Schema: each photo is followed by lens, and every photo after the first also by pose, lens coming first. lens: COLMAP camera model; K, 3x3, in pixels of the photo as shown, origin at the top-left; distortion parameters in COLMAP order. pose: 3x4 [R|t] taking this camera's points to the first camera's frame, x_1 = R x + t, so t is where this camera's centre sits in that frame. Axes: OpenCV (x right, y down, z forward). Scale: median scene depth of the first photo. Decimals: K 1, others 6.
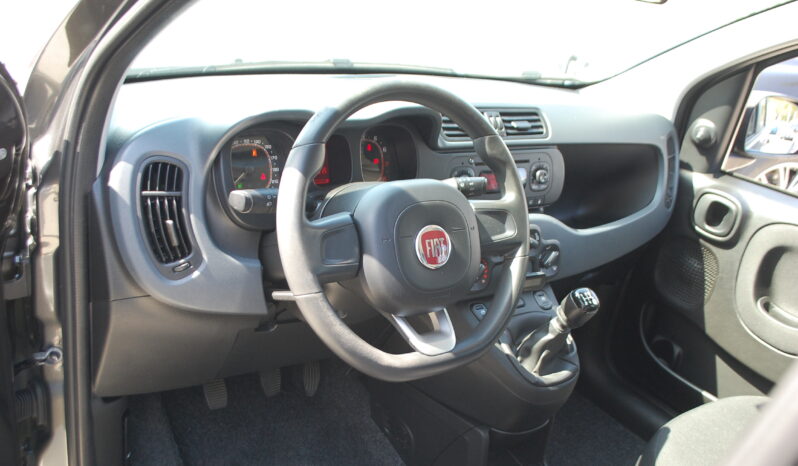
lens RADIAL K [[720.0, 0, 399.4], [0, 720.0, 240.7], [0, 0, 1]] dist [-0.077887, 0.000000]
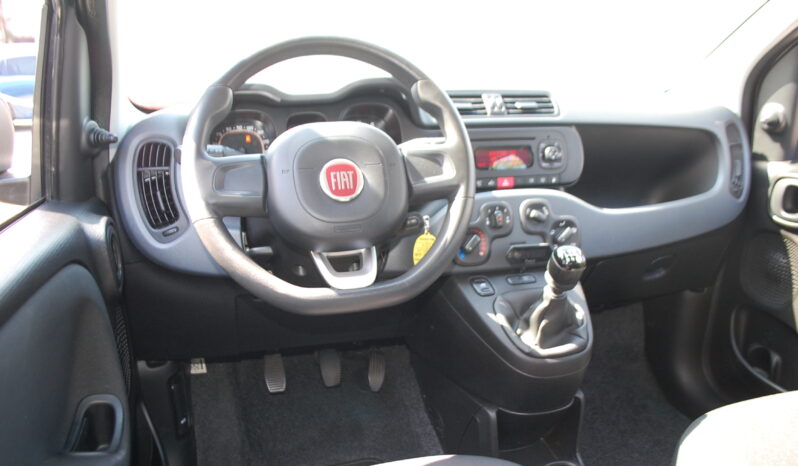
lens RADIAL K [[608.1, 0, 397.2], [0, 608.1, 252.6], [0, 0, 1]] dist [-0.088771, -0.000417]
pose [[0.941928, -0.055338, -0.331225, 0.270129], [0.016342, 0.992714, -0.119378, 0.144711], [0.335418, 0.107032, 0.935969, 0.166125]]
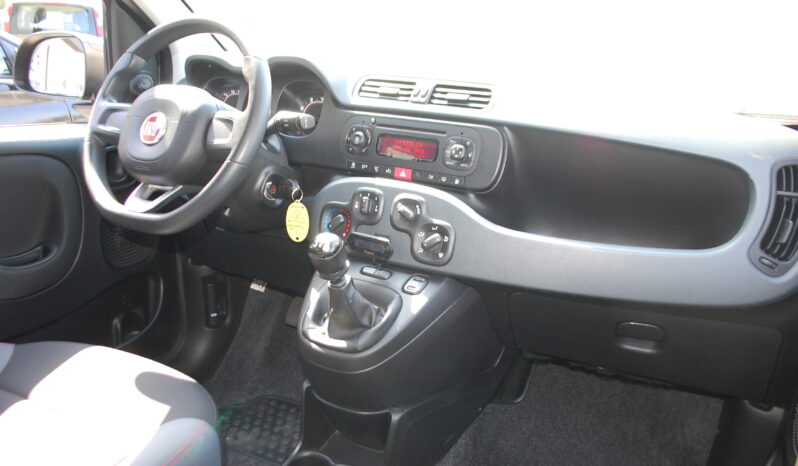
lens RADIAL K [[608.1, 0, 400.1], [0, 608.1, 253.8], [0, 0, 1]] dist [-0.088771, -0.000417]
pose [[0.480022, 0.156323, -0.863216, 0.843662], [-0.323614, 0.946150, -0.008616, 0.059973], [0.815385, 0.283485, 0.504761, 0.609799]]
